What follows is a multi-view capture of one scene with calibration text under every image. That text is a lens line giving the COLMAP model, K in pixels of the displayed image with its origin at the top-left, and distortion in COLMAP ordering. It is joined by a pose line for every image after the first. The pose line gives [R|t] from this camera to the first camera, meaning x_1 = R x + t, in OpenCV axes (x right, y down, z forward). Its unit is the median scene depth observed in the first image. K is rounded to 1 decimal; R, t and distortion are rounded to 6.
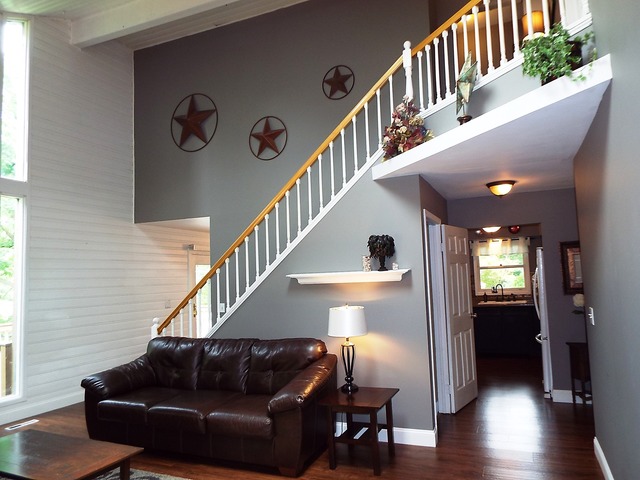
lens RADIAL K [[463.6, 0, 320.0], [0, 463.6, 240.0], [0, 0, 1]] dist [-0.004686, 0.004715]
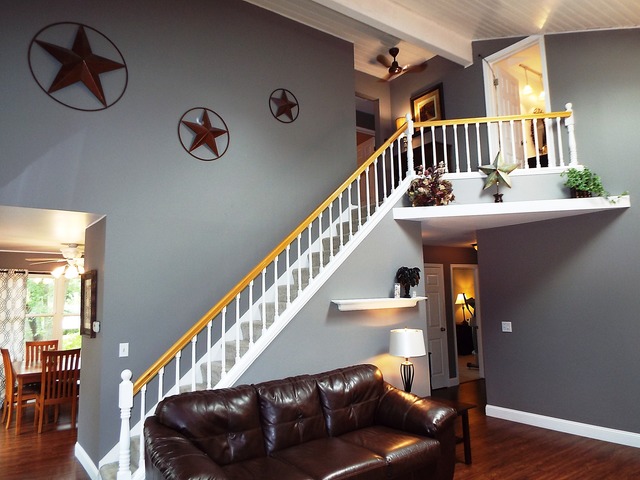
lens RADIAL K [[463.6, 0, 320.0], [0, 463.6, 240.0], [0, 0, 1]] dist [-0.004686, 0.004715]
pose [[0.500533, 0.127708, 0.856246, -0.915111], [-0.057892, 0.991783, -0.114082, 0.062748], [-0.863780, 0.007532, 0.503813, 0.554106]]
